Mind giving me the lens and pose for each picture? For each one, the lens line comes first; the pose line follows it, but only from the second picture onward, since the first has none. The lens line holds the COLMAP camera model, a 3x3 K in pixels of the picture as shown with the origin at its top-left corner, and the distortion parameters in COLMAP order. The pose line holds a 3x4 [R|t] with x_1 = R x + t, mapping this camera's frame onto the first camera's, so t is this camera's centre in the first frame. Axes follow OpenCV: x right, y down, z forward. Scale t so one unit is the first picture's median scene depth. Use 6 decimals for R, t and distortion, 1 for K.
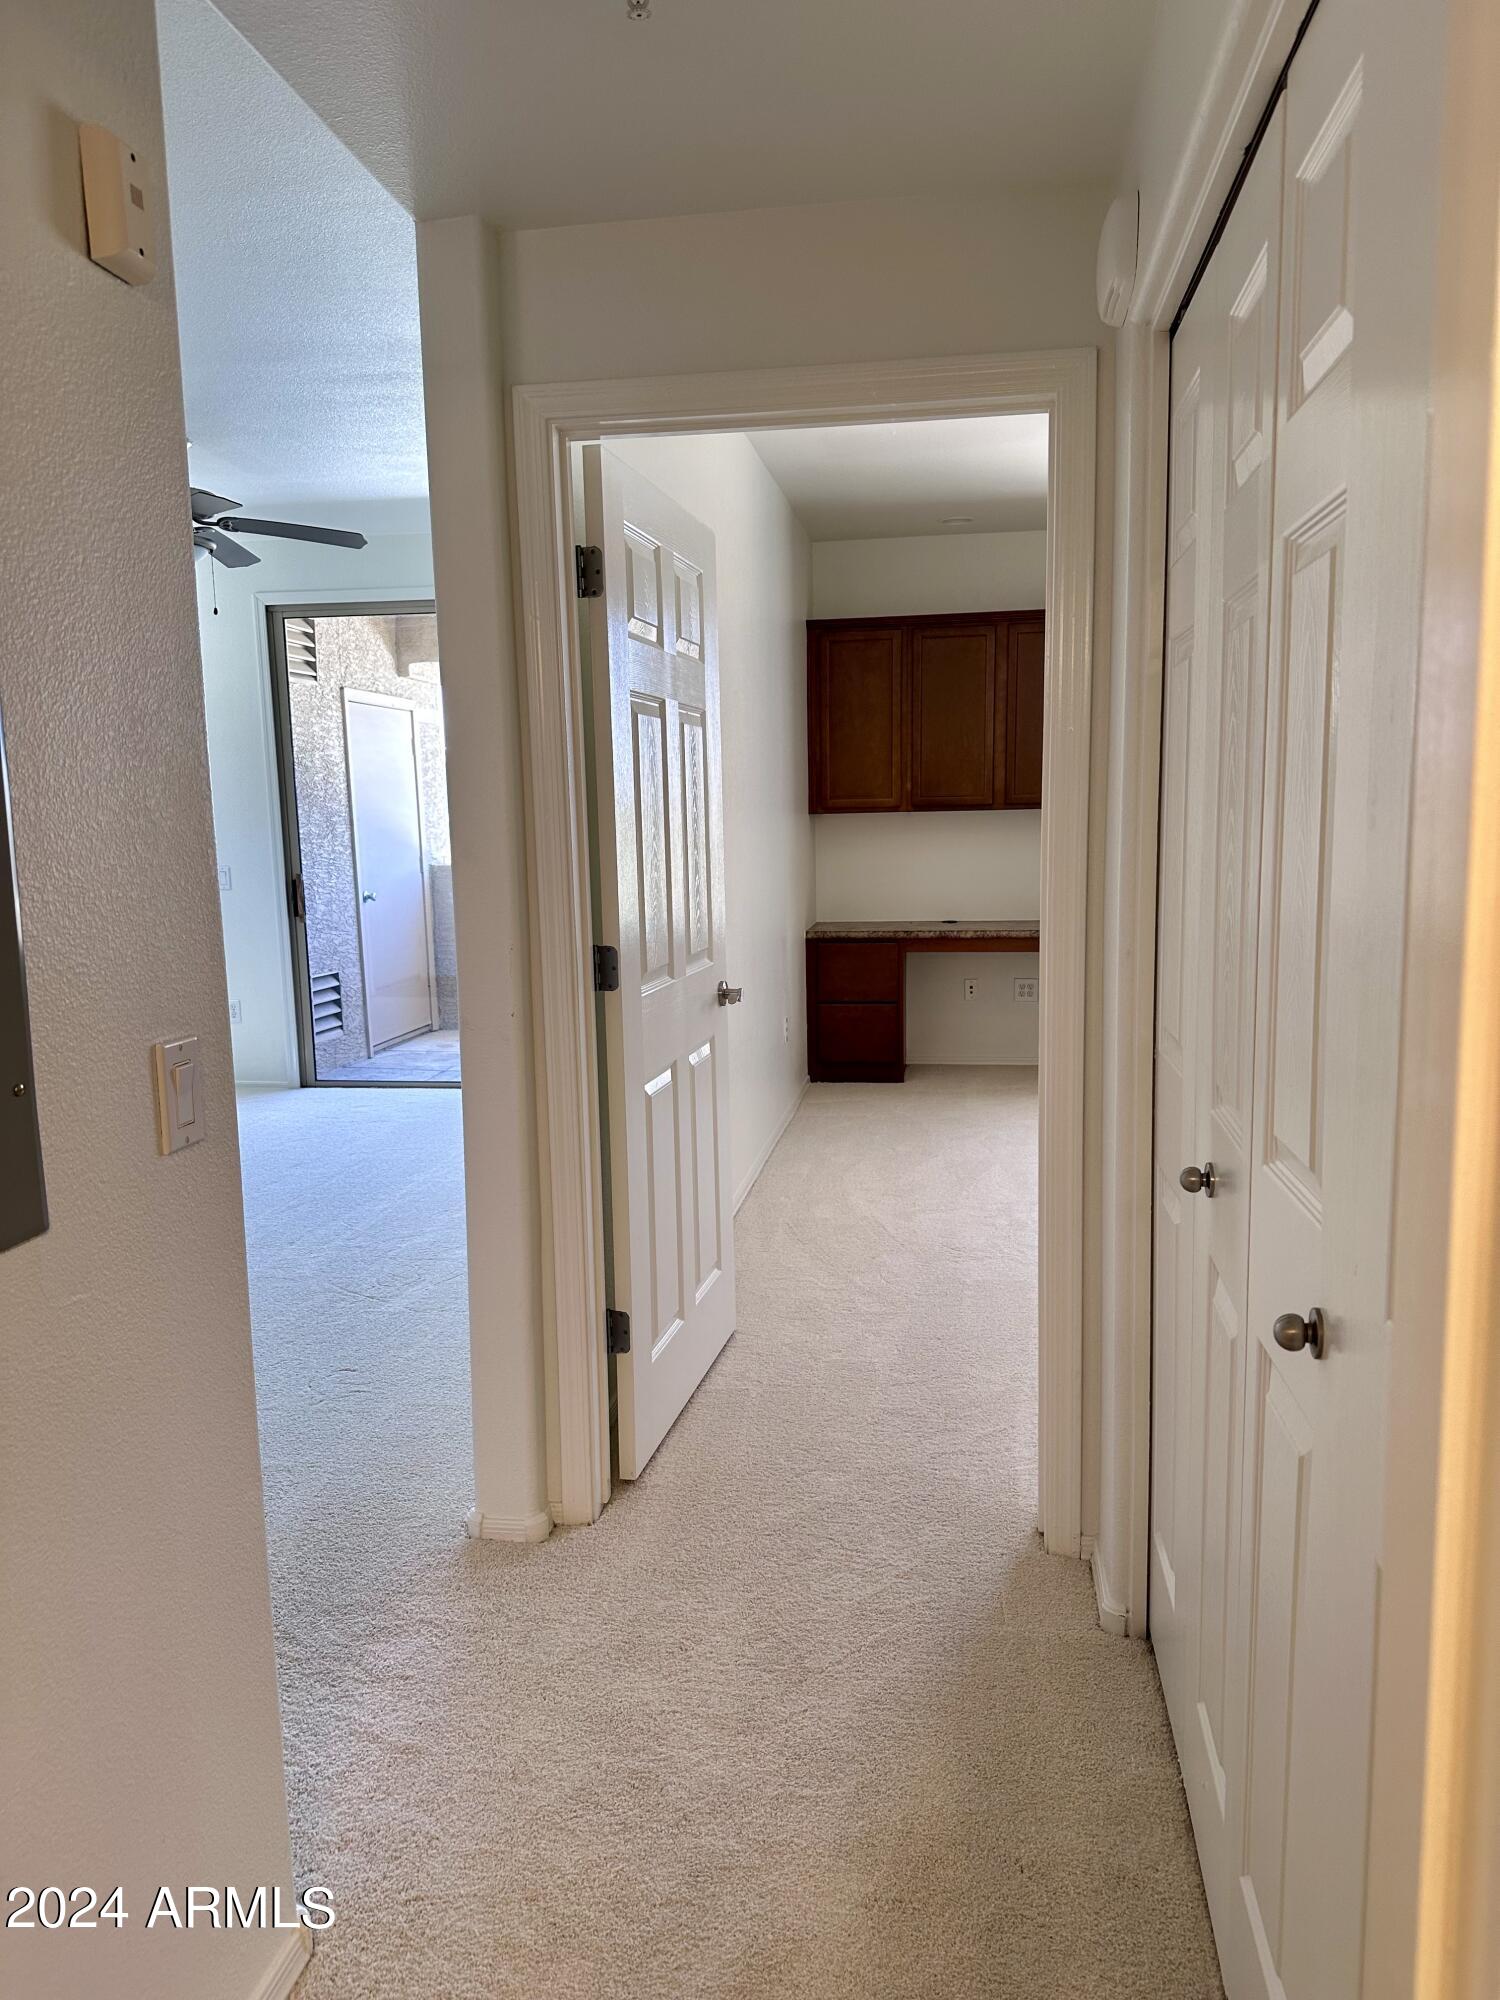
lens RADIAL K [[1413.4, 0, 750.0], [0, 1413.4, 1000.0], [0, 0, 1]] dist [0.107294, -0.000511]
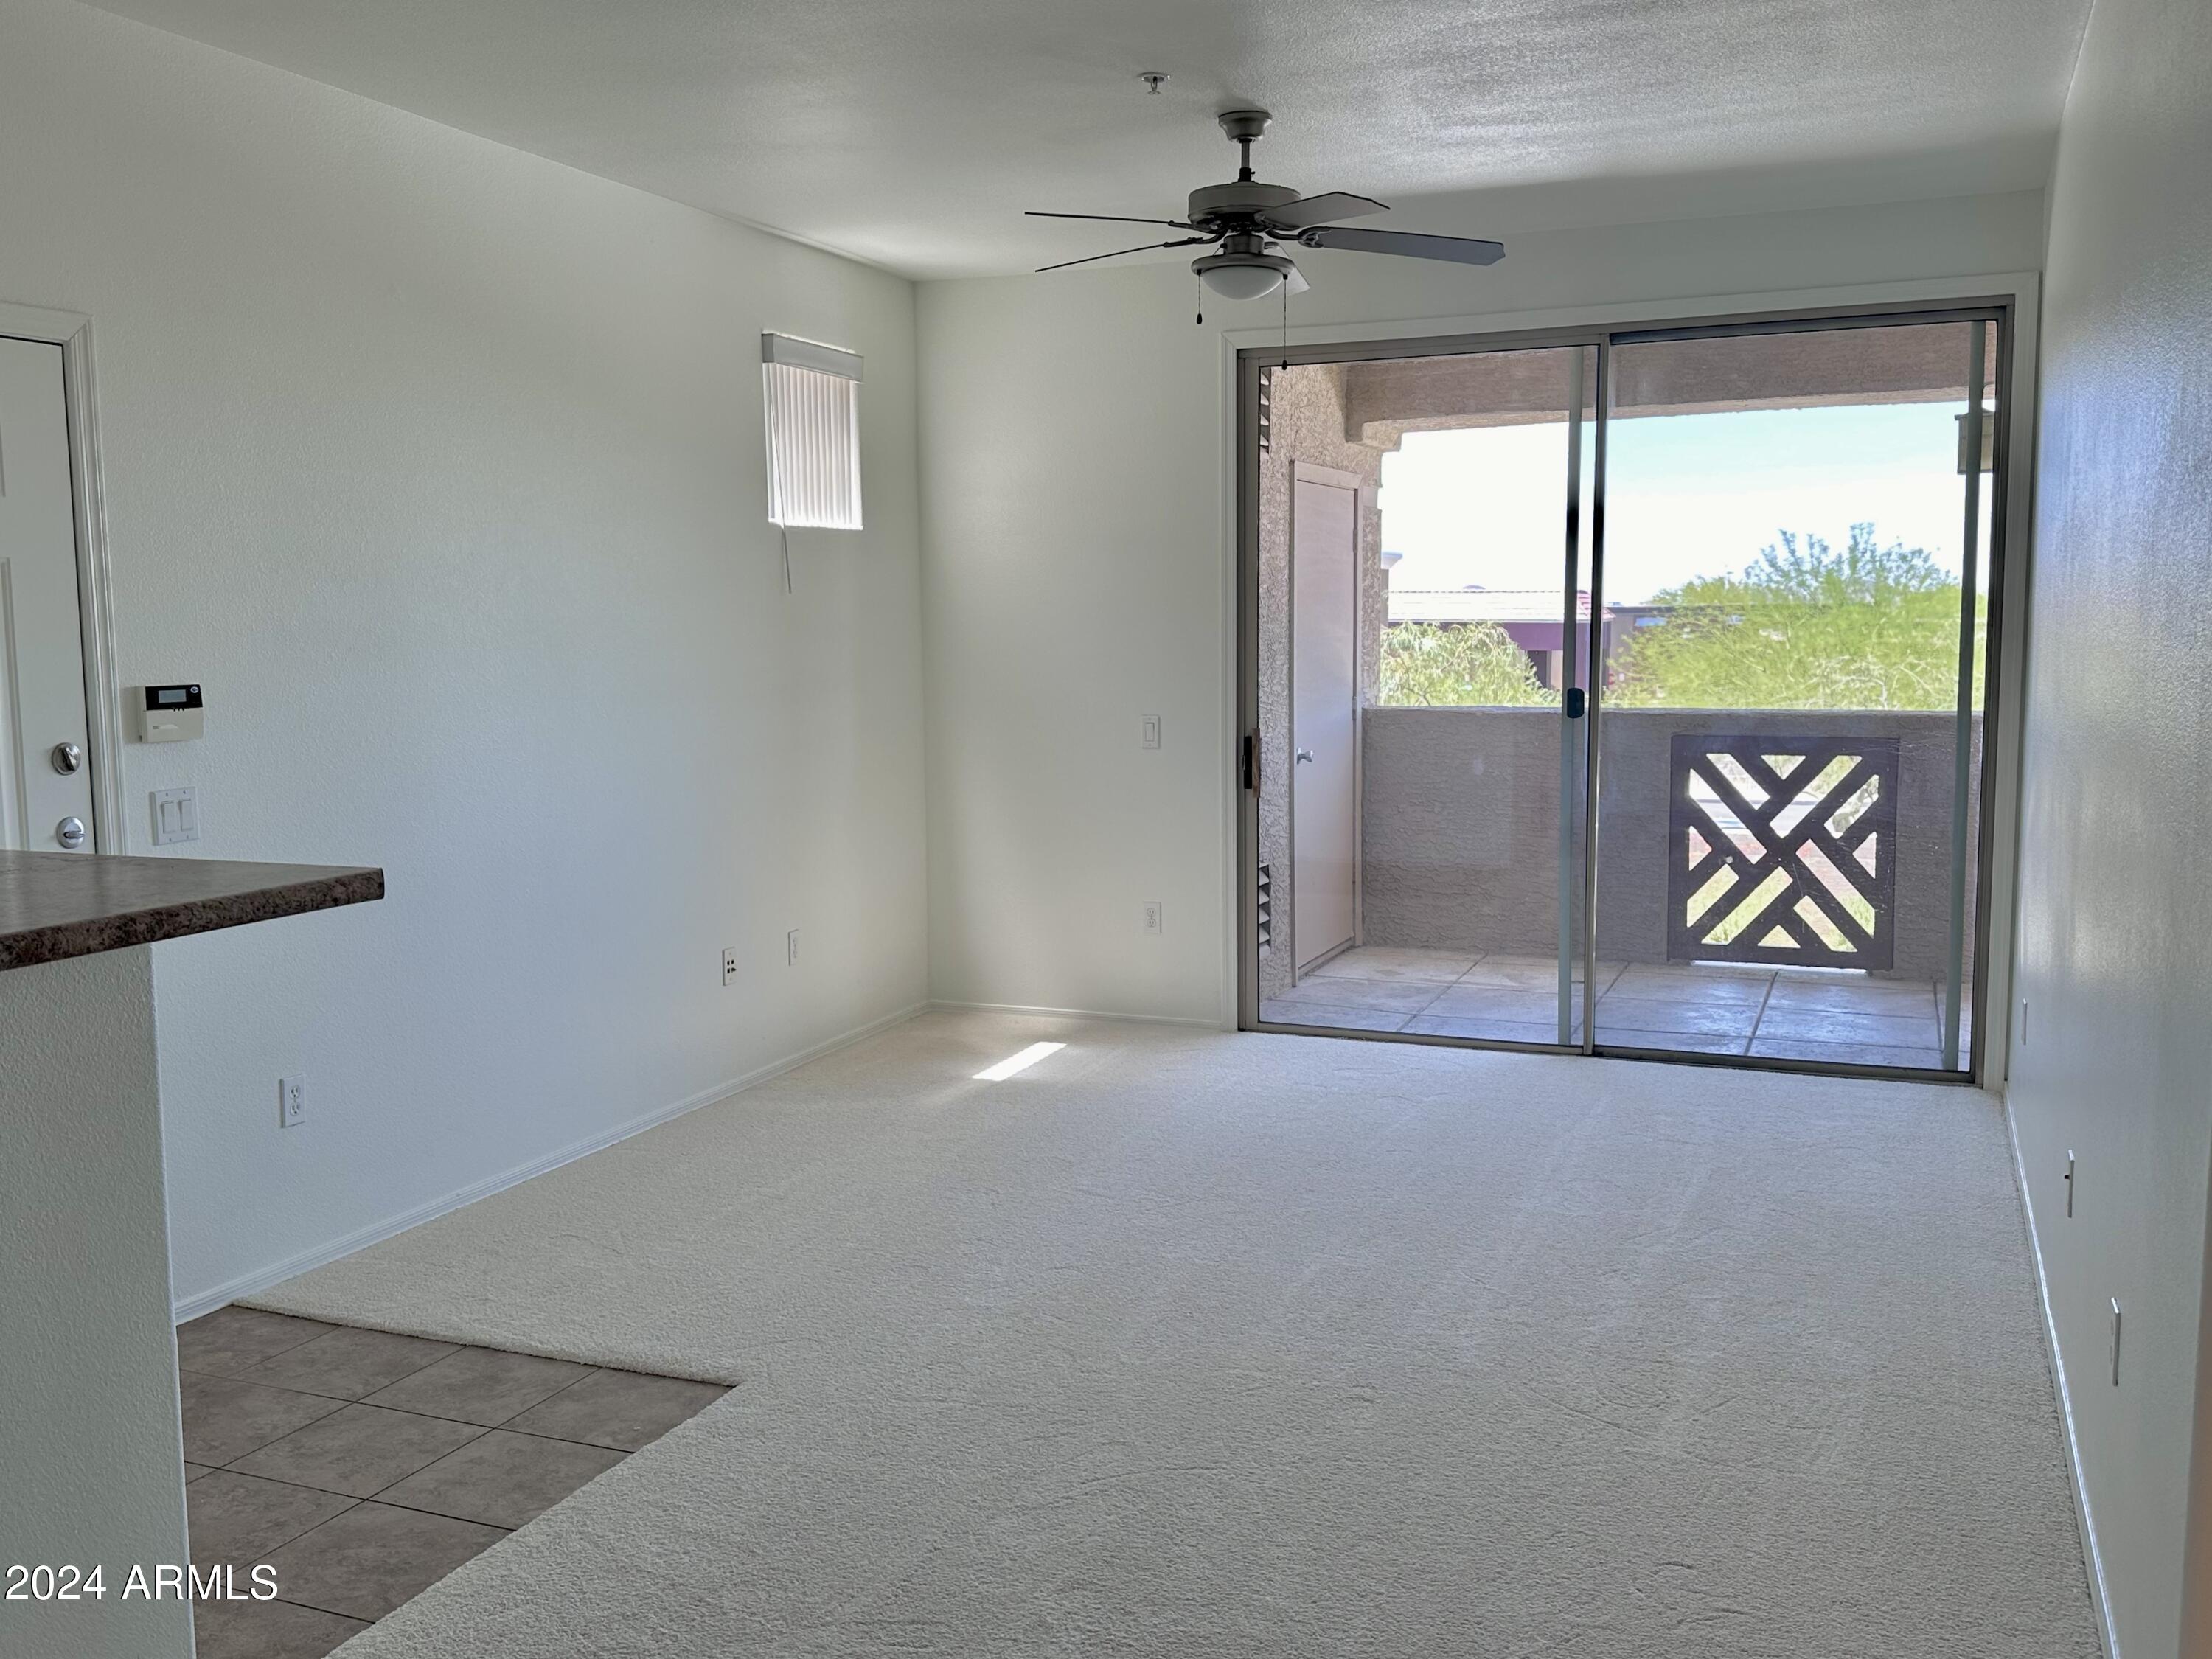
lens RADIAL K [[1973.6, 0, 1106.0], [0, 1973.6, 829.5], [0, 0, 1]] dist [0.150157, -0.273293]
pose [[0.972134, 0.035464, -0.231727, -0.140371], [-0.040729, 0.999009, -0.017973, -0.015641], [0.230860, 0.026910, 0.972615, 0.034280]]
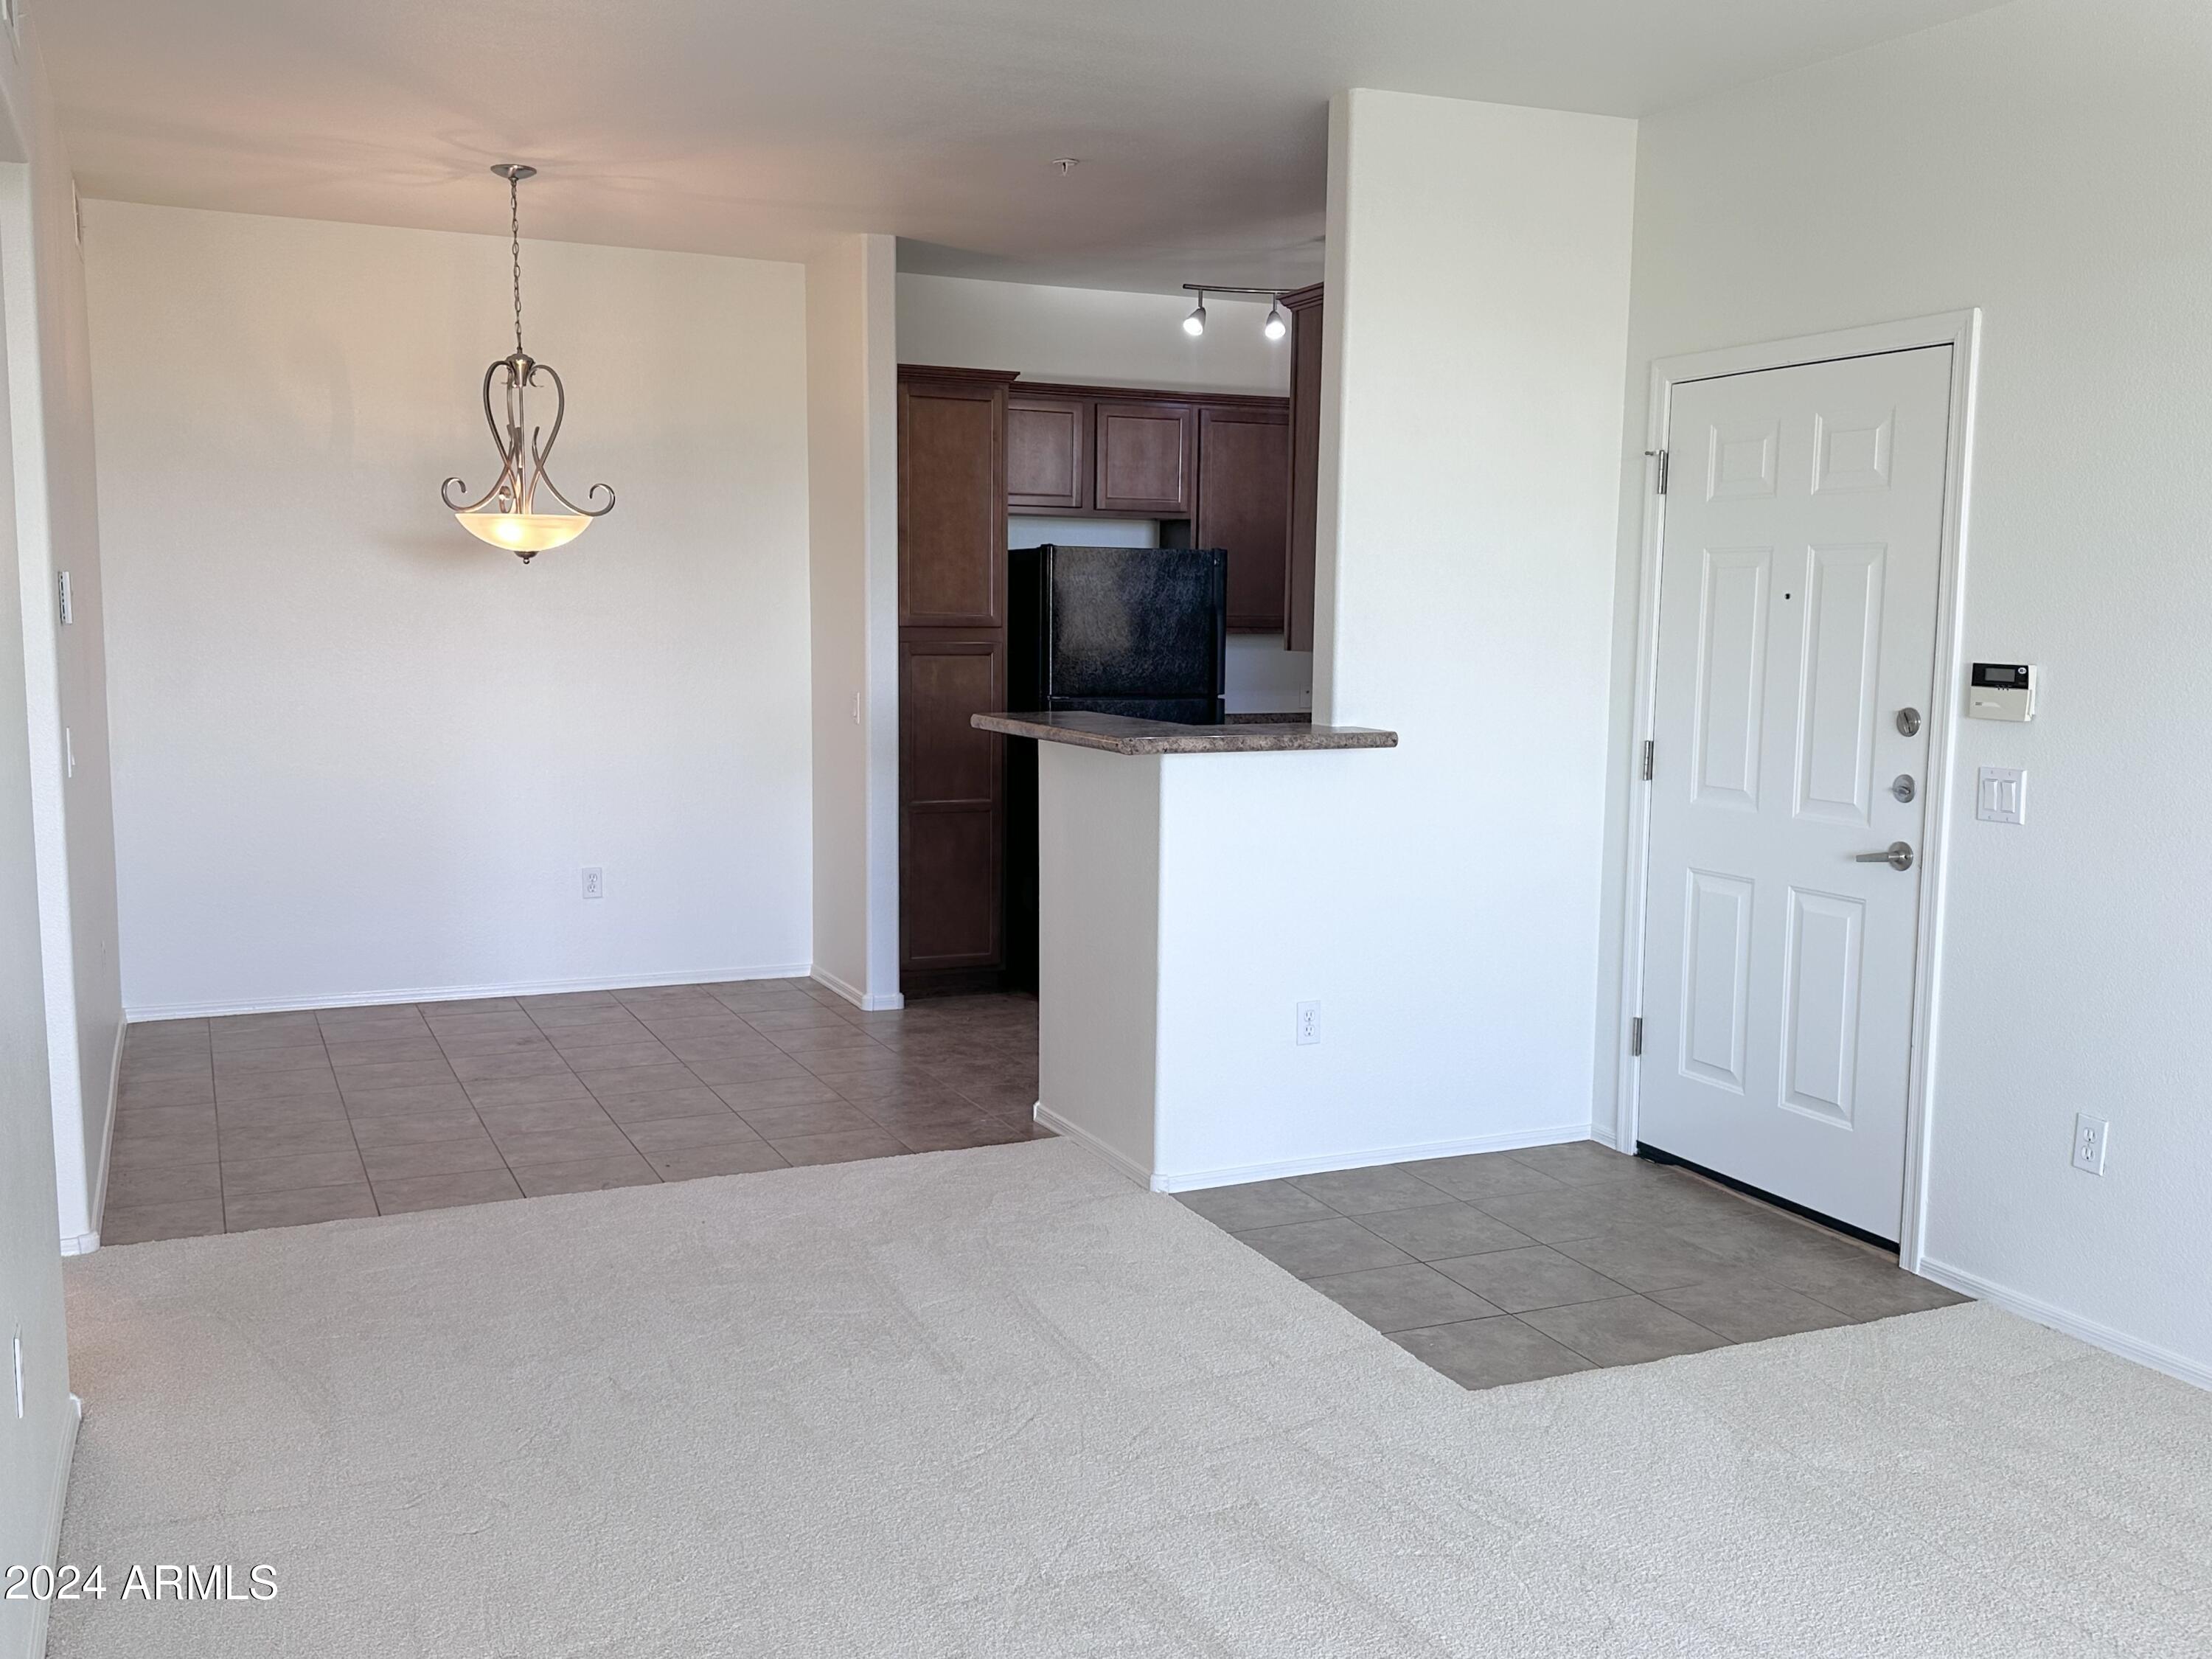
lens RADIAL K [[1973.6, 0, 1106.0], [0, 1973.6, 829.5], [0, 0, 1]] dist [0.150157, -0.273293]
pose [[-0.835201, 0.073778, -0.544973, -0.038906], [-0.071423, 0.968016, 0.240509, -0.102265], [0.545287, 0.239797, -0.803218, 0.661136]]
